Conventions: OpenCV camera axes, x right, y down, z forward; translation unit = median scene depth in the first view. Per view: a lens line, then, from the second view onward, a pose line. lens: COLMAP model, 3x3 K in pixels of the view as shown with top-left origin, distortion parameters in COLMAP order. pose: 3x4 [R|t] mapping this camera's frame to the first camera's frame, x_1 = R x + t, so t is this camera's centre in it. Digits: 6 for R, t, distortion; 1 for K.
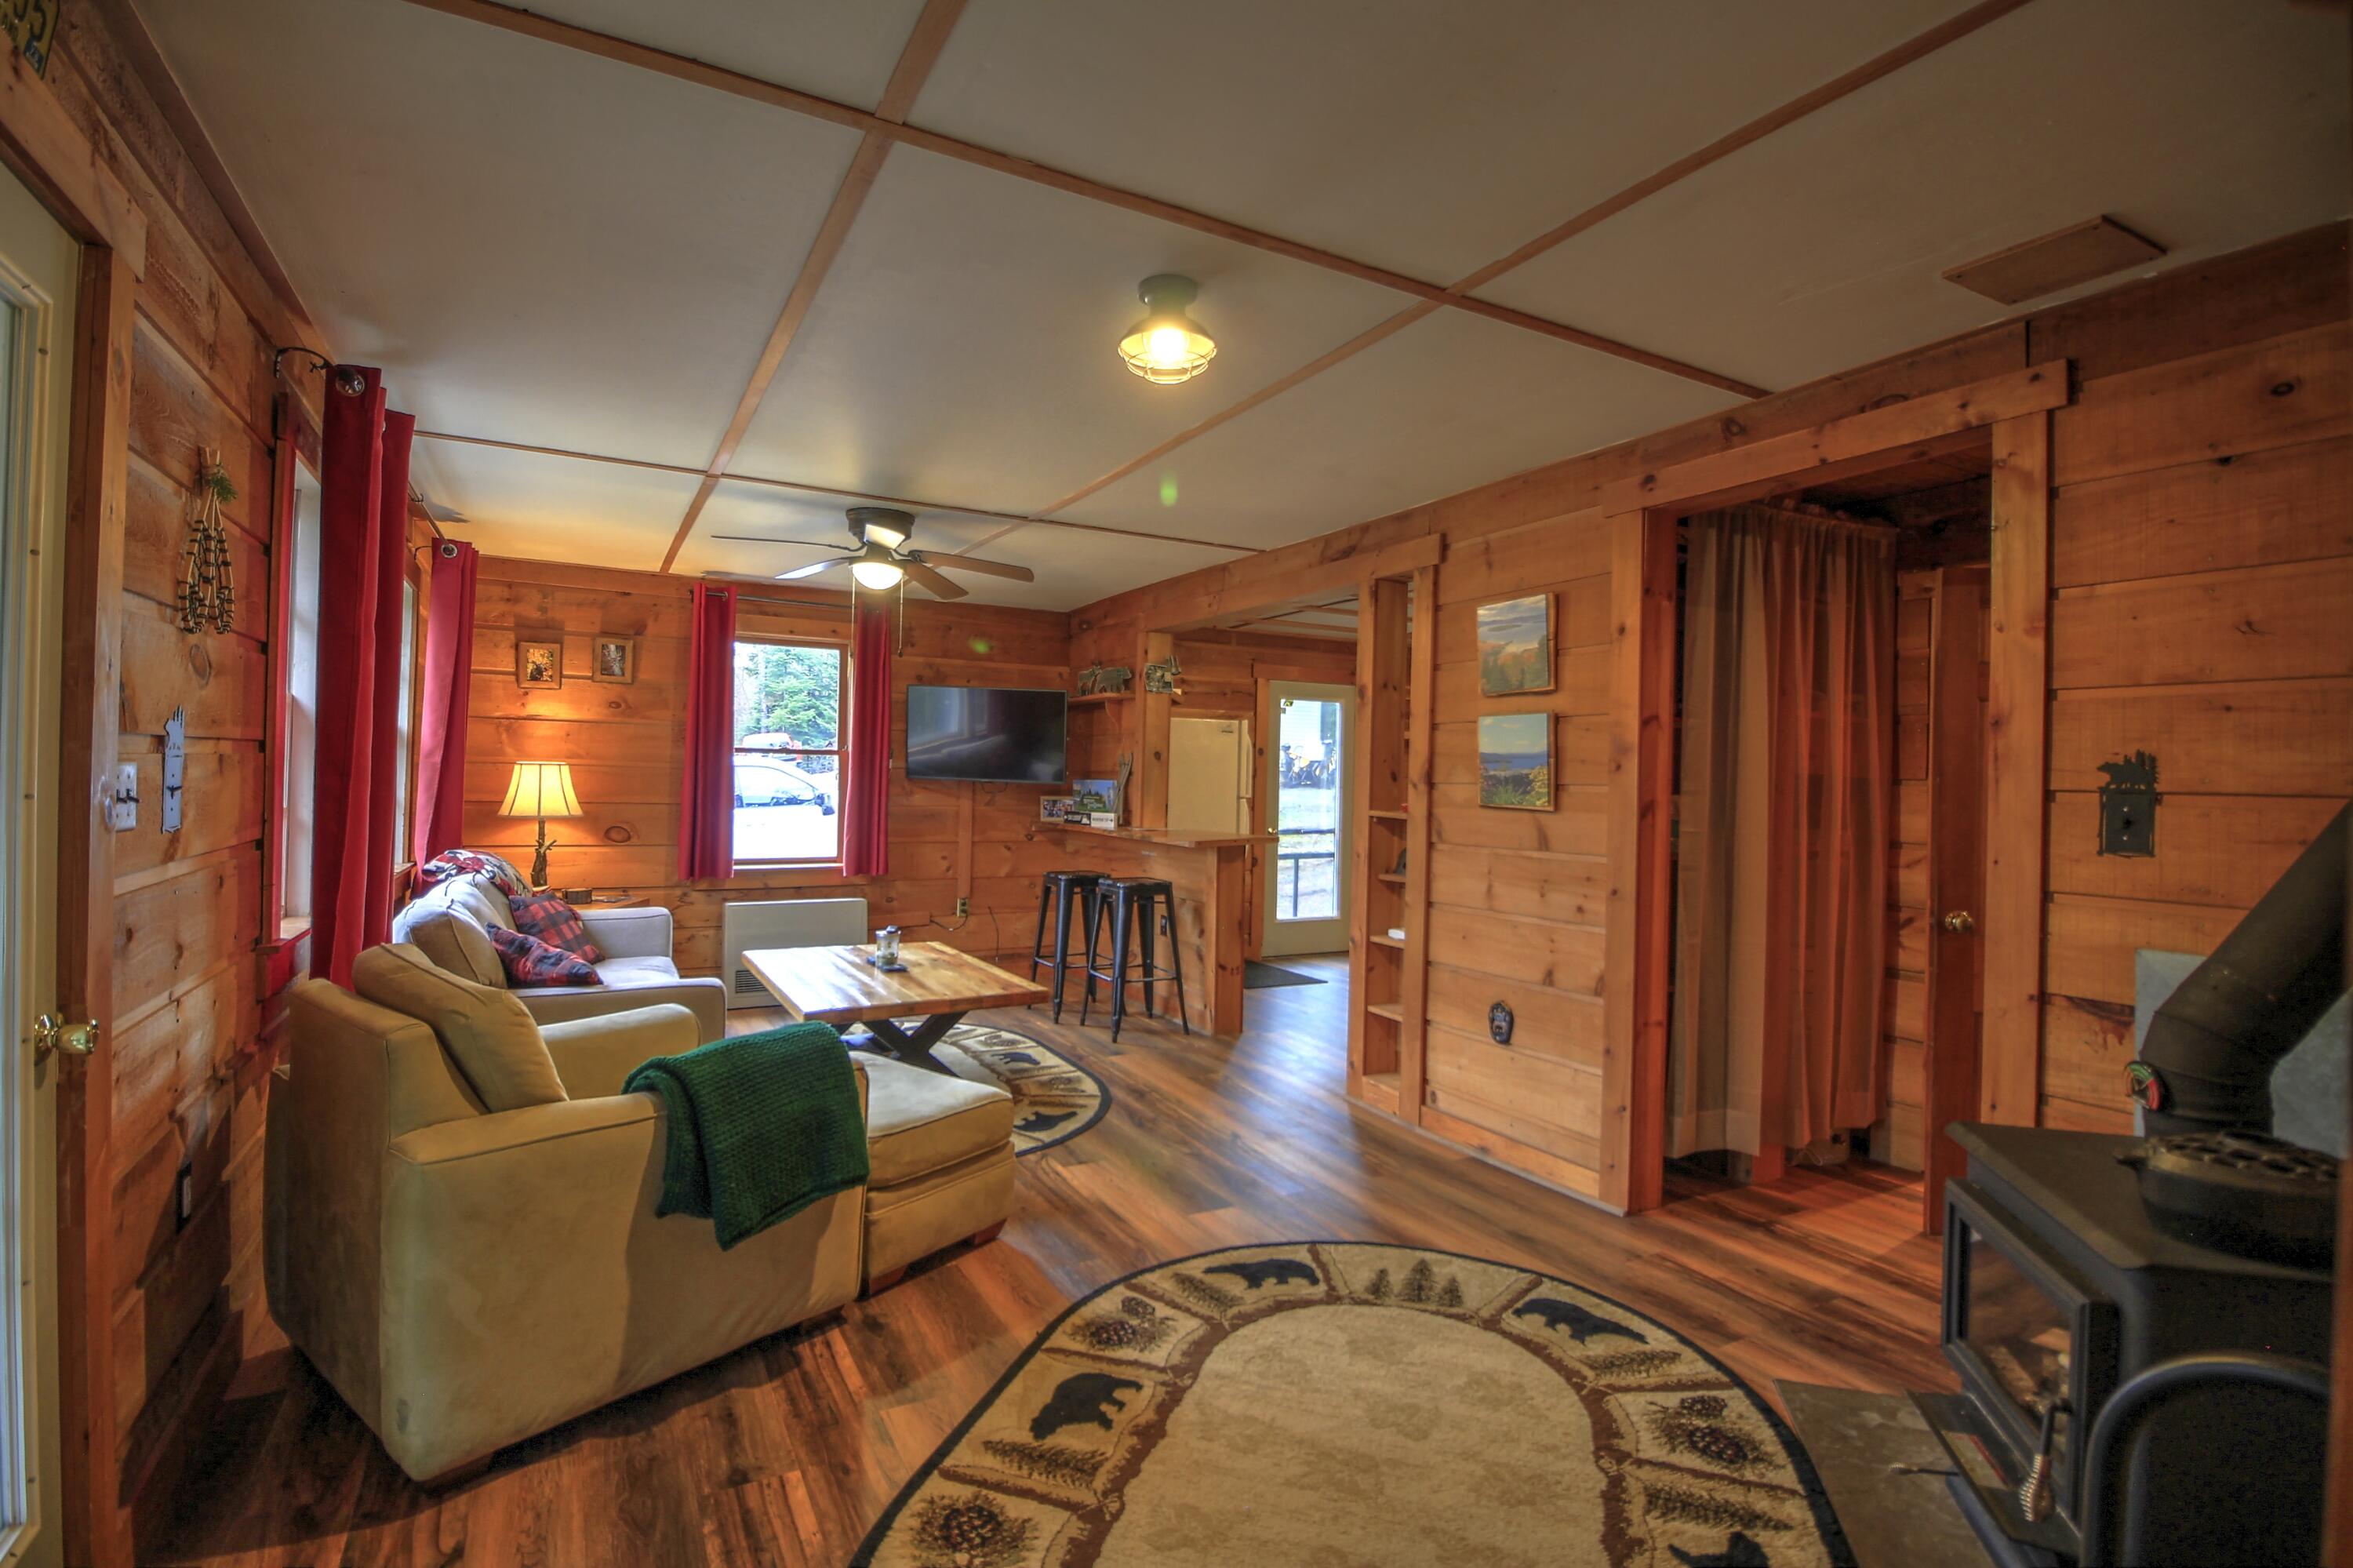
lens RADIAL K [[1084.5, 0, 1168.8], [0, 1084.5, 772.4], [0, 0, 1]] dist [0.000640, -0.000011]
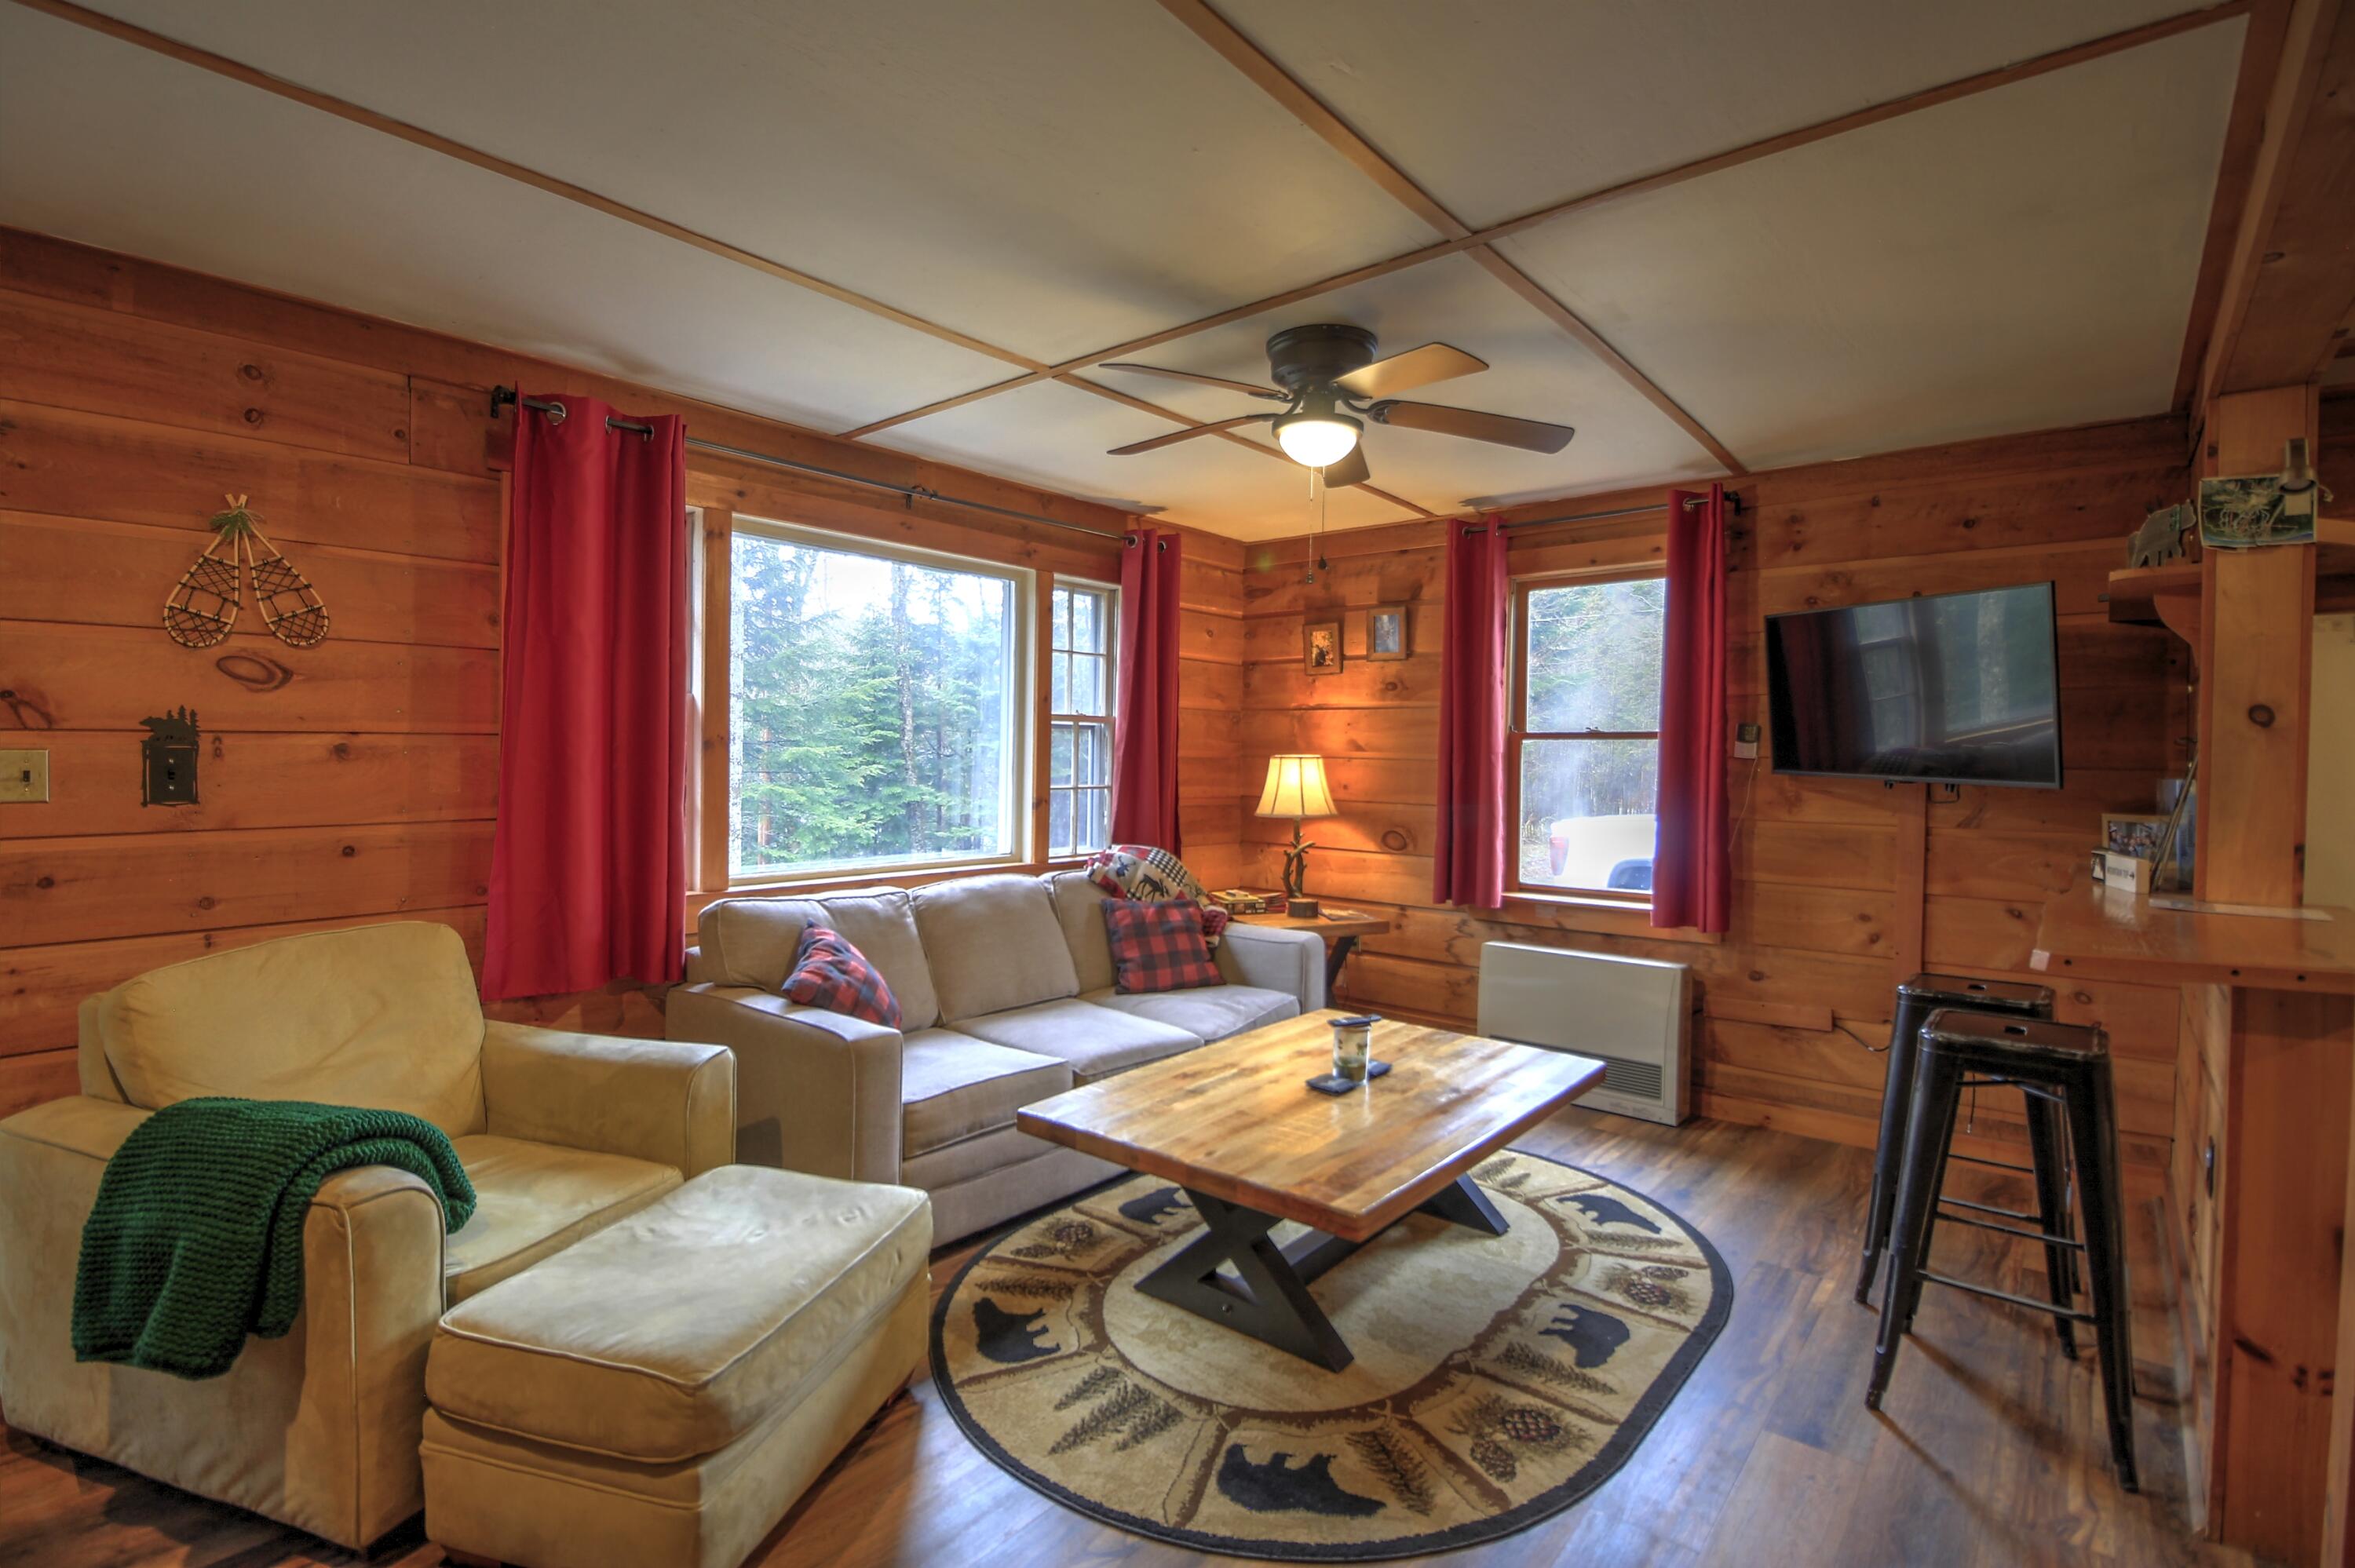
lens RADIAL K [[1085.2, 0, 1169.8], [0, 1085.2, 772.3], [0, 0, 1]] dist [0.000640, -0.000011]
pose [[0.348360, 0.002855, -0.937357, 0.229687], [-0.002610, 0.999994, 0.002076, 0.003690], [0.937357, 0.001724, 0.348365, 0.566134]]
